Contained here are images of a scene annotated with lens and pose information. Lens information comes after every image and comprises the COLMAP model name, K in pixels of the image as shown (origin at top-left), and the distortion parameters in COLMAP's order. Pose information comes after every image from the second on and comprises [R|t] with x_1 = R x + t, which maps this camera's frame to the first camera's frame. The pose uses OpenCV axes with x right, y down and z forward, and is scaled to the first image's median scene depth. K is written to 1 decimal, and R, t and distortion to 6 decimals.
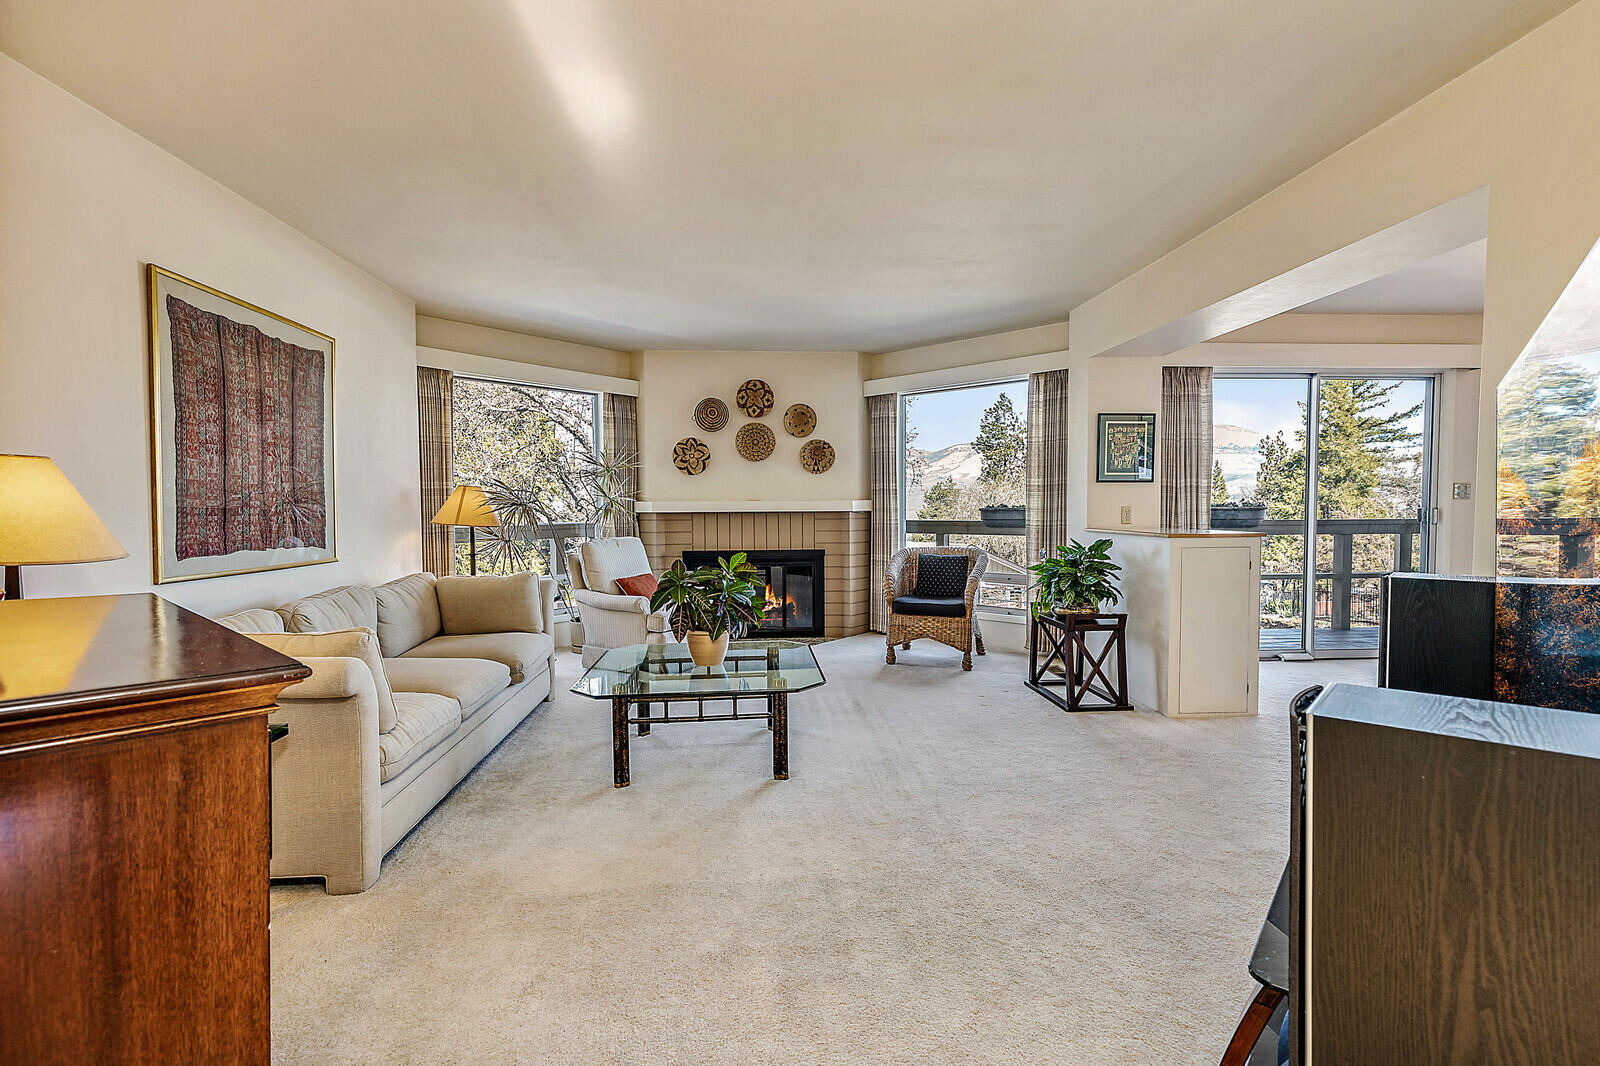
lens RADIAL K [[732.2, 0, 800.0], [0, 732.2, 533.0], [0, 0, 1]] dist [0.020244, 0.000149]
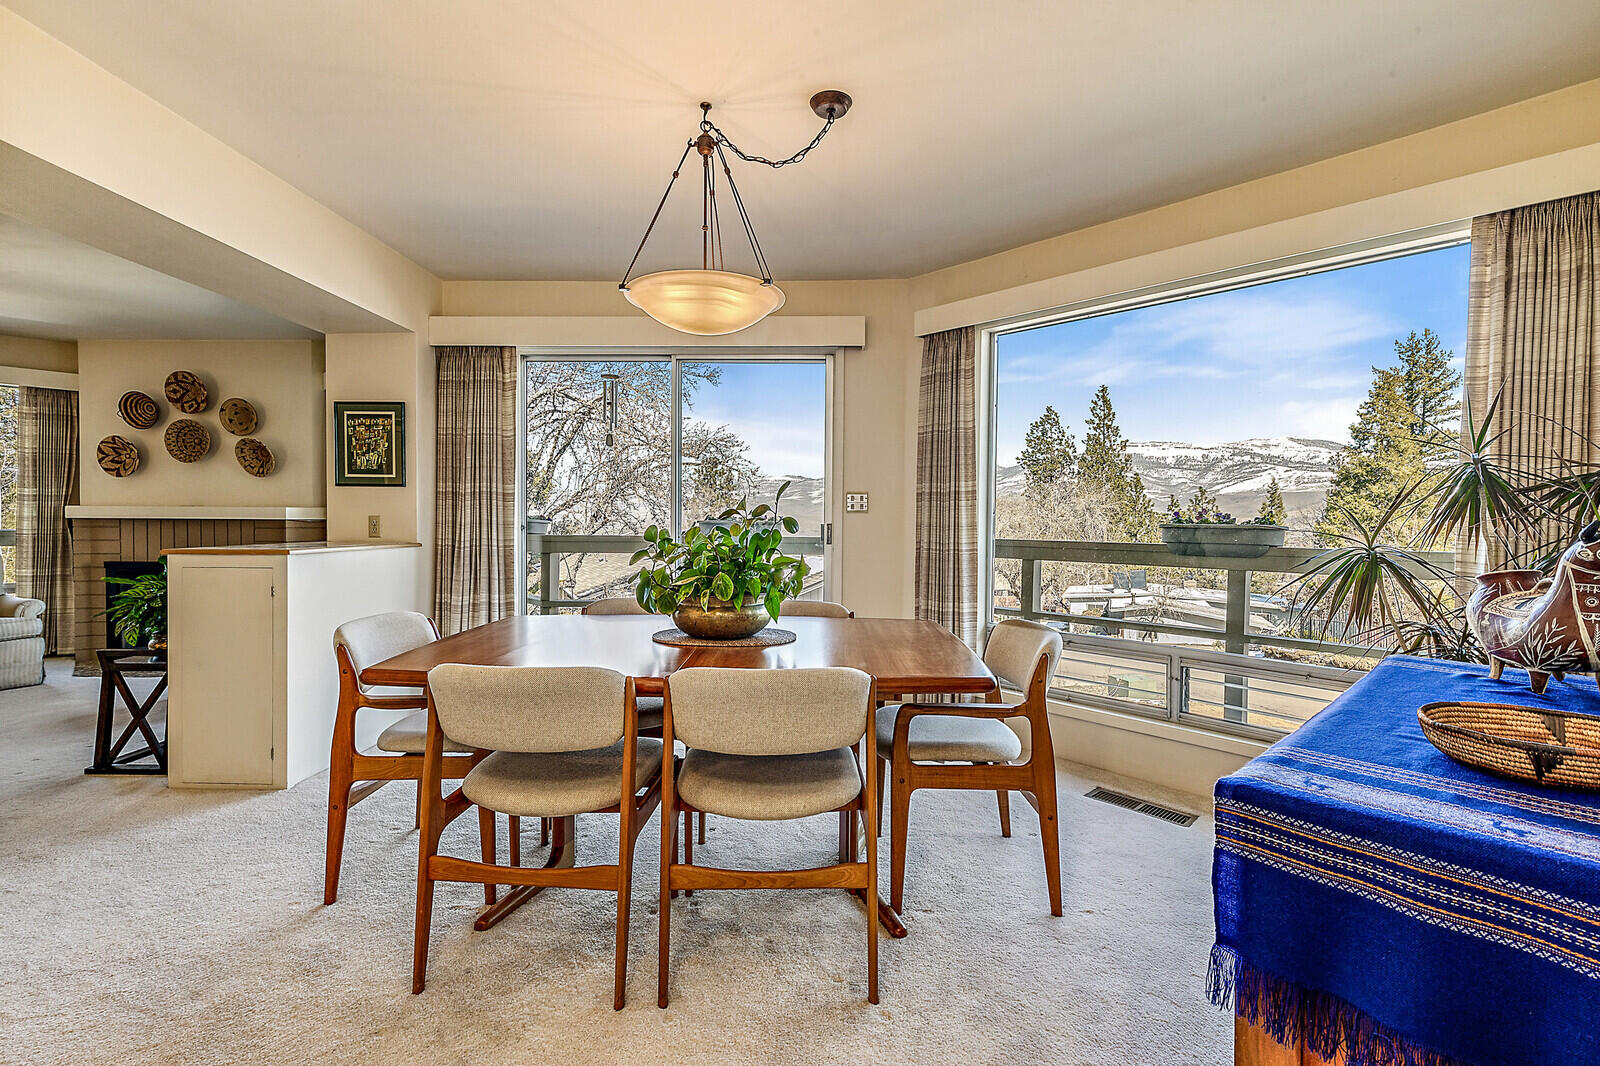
lens RADIAL K [[730.8, 0, 803.3], [0, 730.8, 530.5], [0, 0, 1]] dist [0.001759, 0.000649]
pose [[0.994579, 0.015413, -0.102836, 0.791818], [-0.017745, 0.999605, -0.021797, -0.008891], [0.102459, 0.023503, 0.994460, 0.194950]]
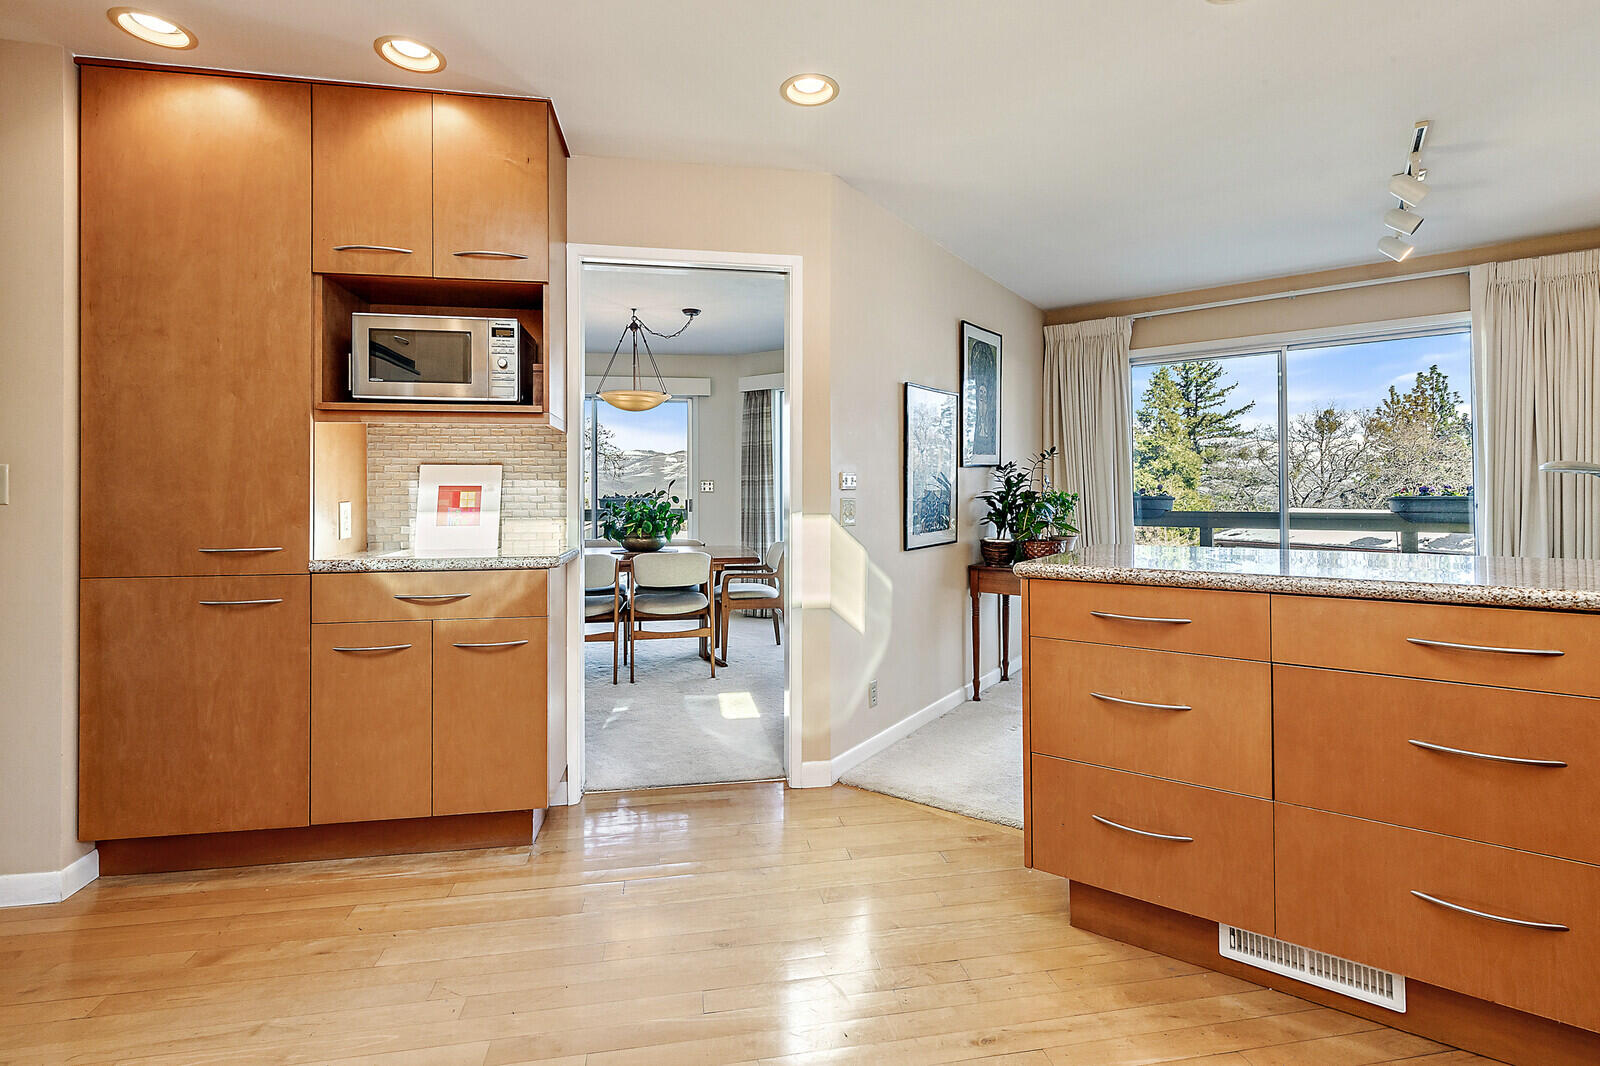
lens RADIAL K [[743.1, 0, 793.3], [0, 743.1, 476.6], [0, 0, 1]] dist [0.003286, 0.000609]
pose [[0.996984, 0.001195, 0.077598, 0.814892], [0.003846, 0.997892, -0.064784, 0.009424], [-0.077512, 0.064887, 0.994878, -0.287223]]
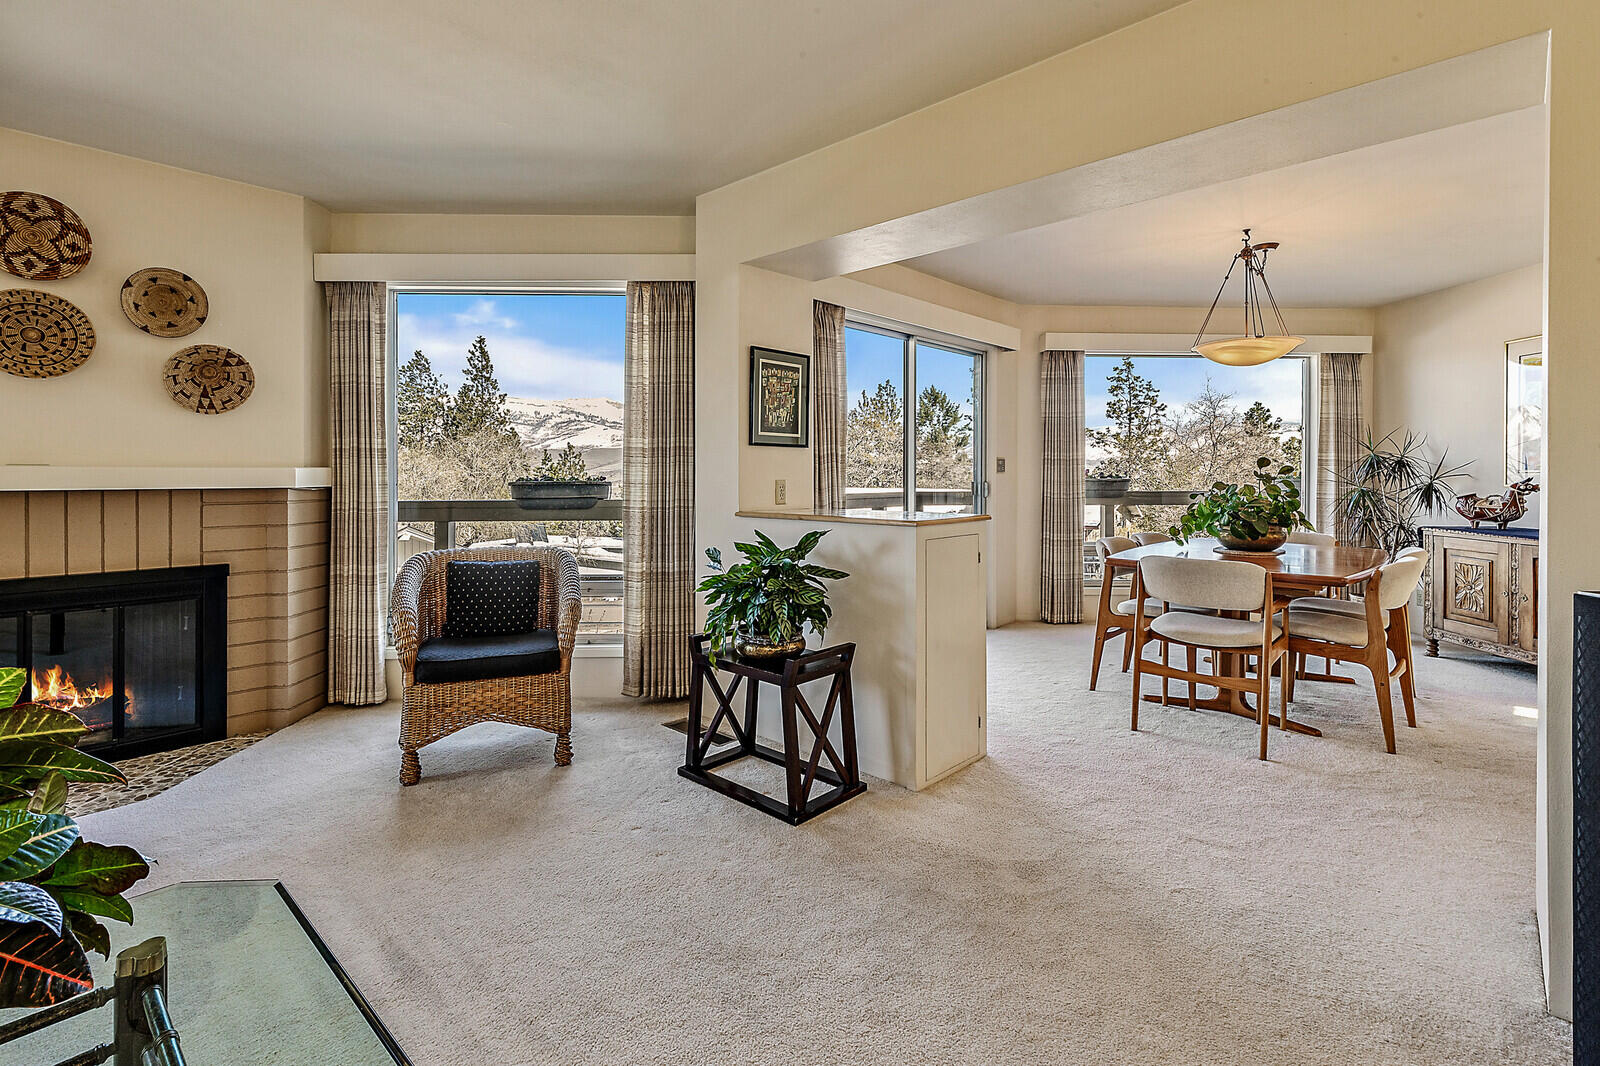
lens RADIAL K [[748.8, 0, 806.2], [0, 748.8, 475.6], [0, 0, 1]] dist [0.000388, 0.000096]
pose [[0.728491, 0.004225, 0.685042, -0.030747], [0.023184, 0.999256, -0.030818, -0.013589], [-0.684662, 0.038333, 0.727852, 0.357226]]
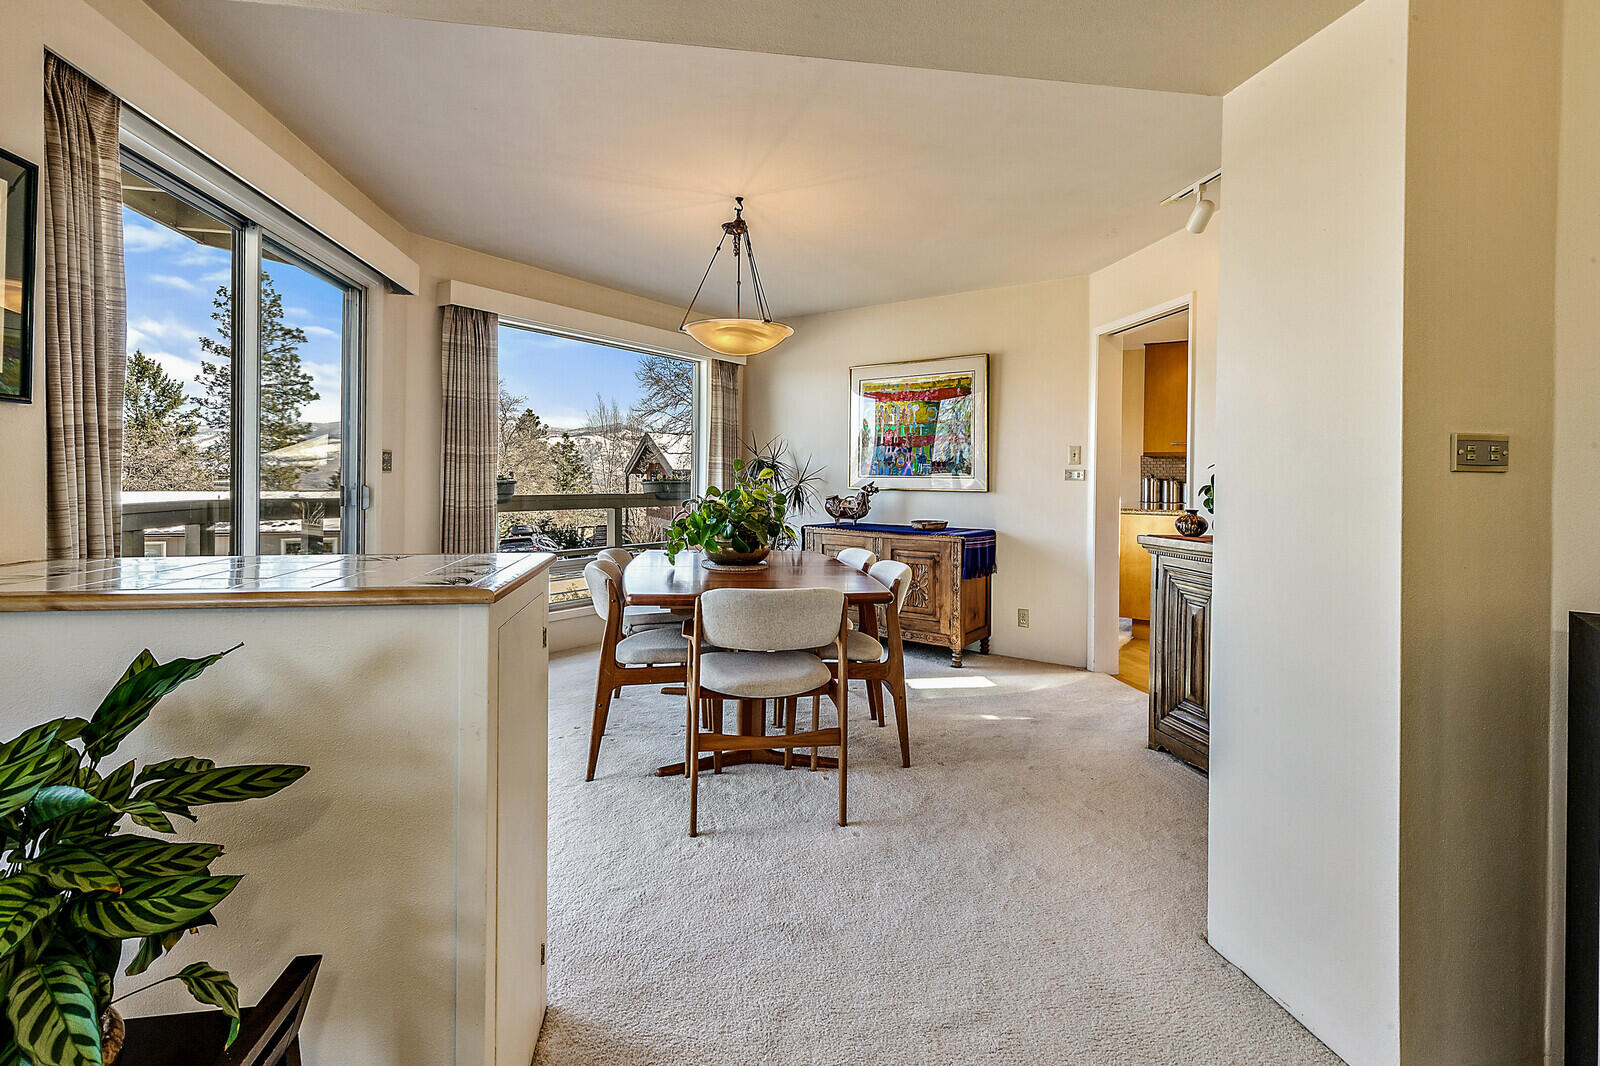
lens RADIAL K [[734.3, 0, 790.8], [0, 734.3, 482.7], [0, 0, 1]] dist [0.003001, 0.000035]
pose [[-0.082717, -0.002706, 0.996569, 0.133808], [0.030330, 0.999526, 0.005231, -0.023806], [-0.996111, 0.030659, -0.082596, 0.575588]]
